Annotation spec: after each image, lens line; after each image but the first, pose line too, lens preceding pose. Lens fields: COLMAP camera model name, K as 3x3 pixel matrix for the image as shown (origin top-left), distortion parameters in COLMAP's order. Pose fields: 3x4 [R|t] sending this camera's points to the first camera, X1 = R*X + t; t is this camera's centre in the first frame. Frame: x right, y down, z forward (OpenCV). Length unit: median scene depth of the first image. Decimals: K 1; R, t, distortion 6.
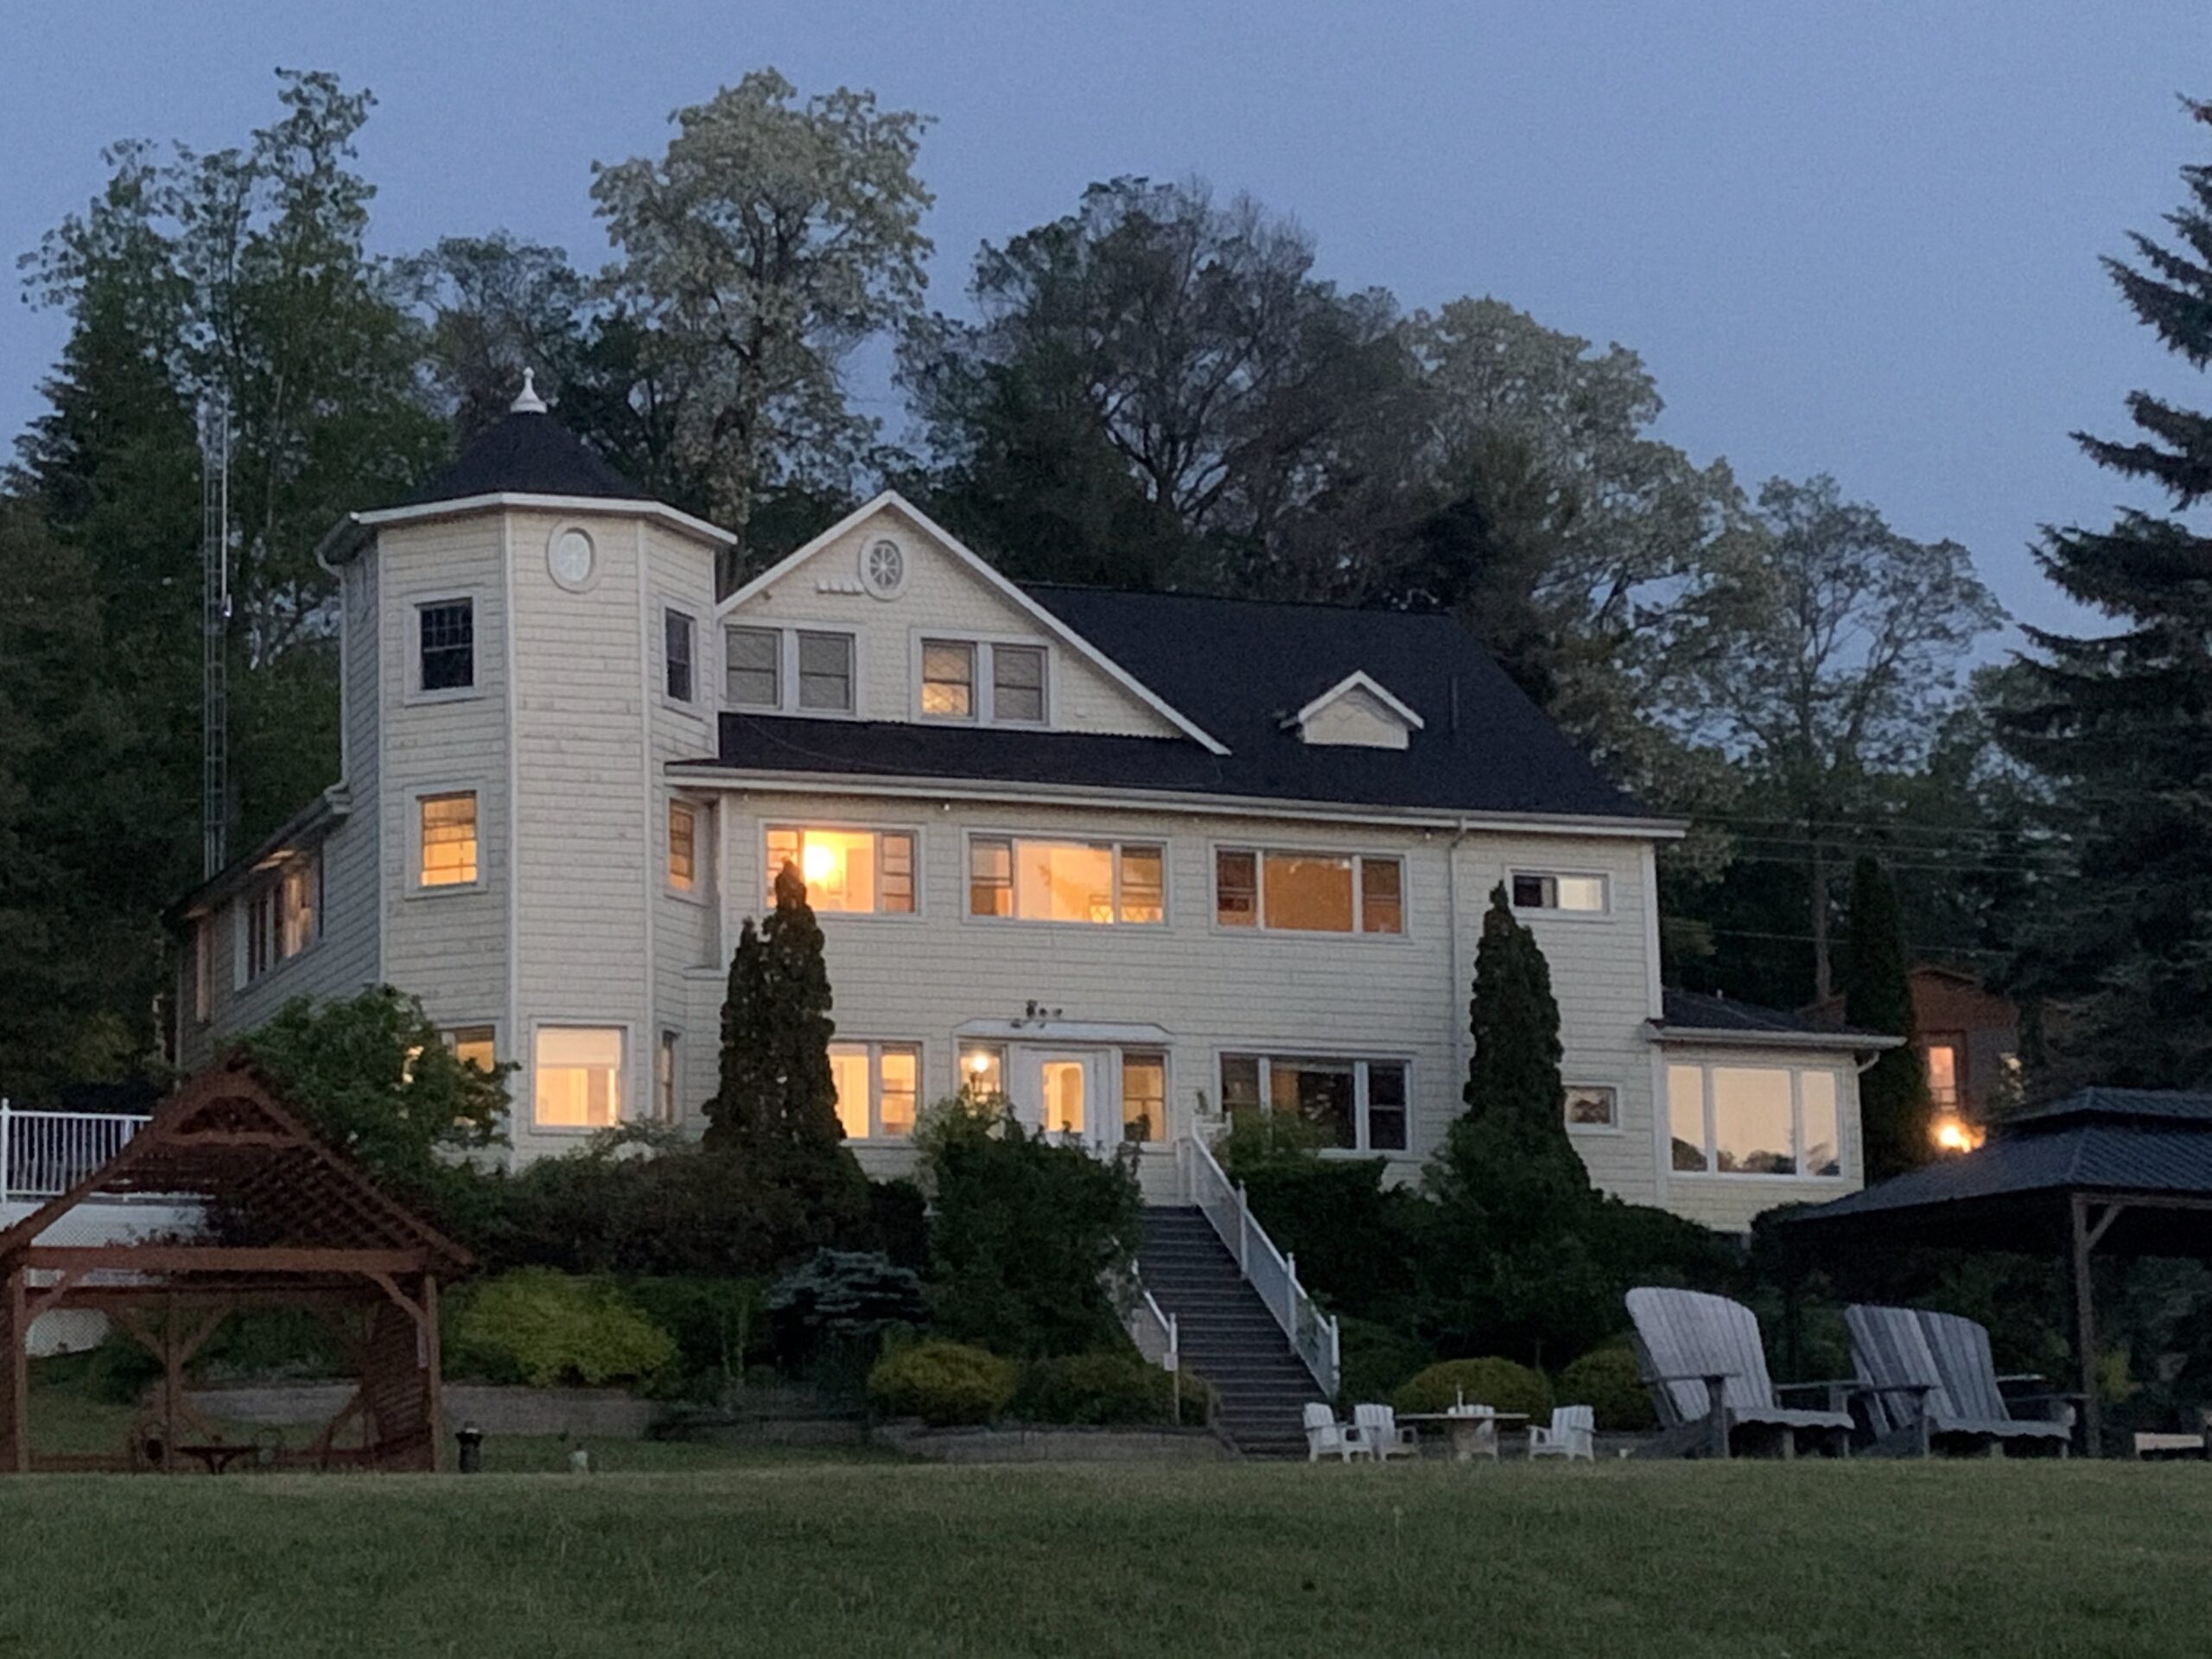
lens RADIAL K [[4903.2, 0, 1106.0], [0, 4903.2, 829.5], [0, 0, 1]] dist [-0.012204, 8.638205]
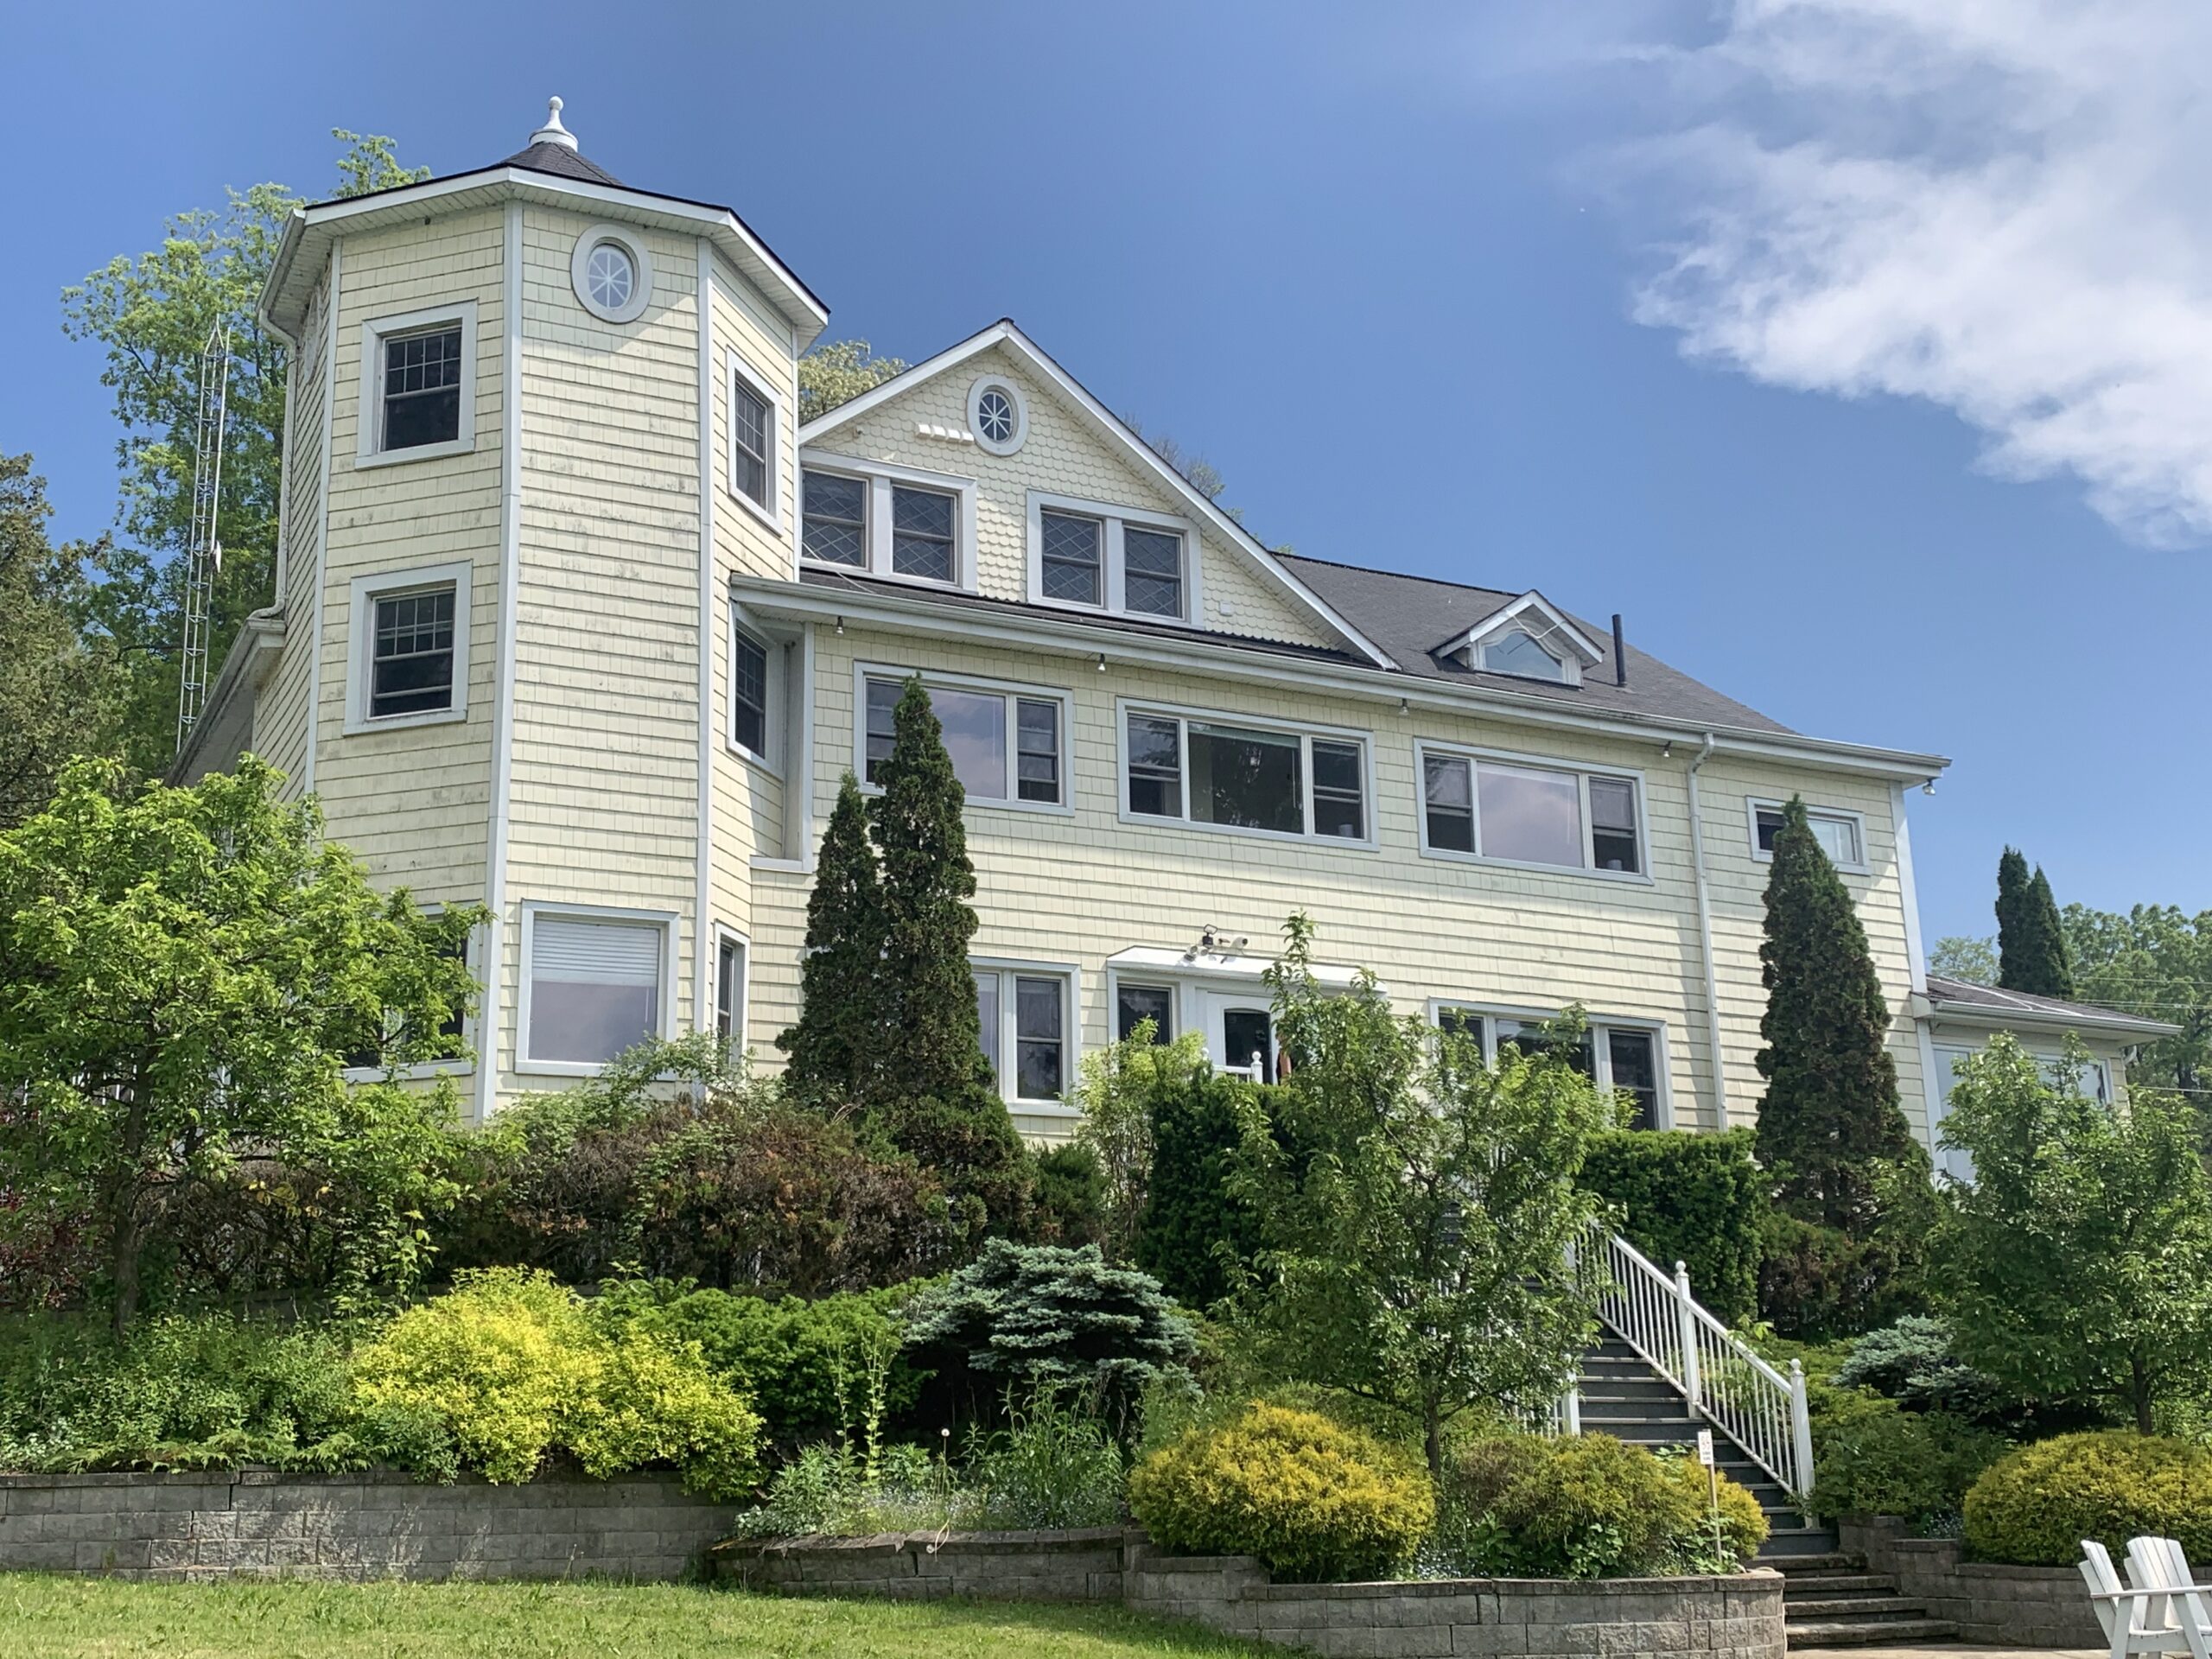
lens RADIAL K [[2442.5, 0, 1106.0], [0, 2442.5, 829.5], [0, 0, 1]] dist [0.139043, -0.005046]
pose [[0.995235, 0.022577, 0.094852, -0.068869], [-0.011810, 0.993572, -0.112585, 0.064329], [-0.096784, 0.110928, 0.989105, 0.646908]]
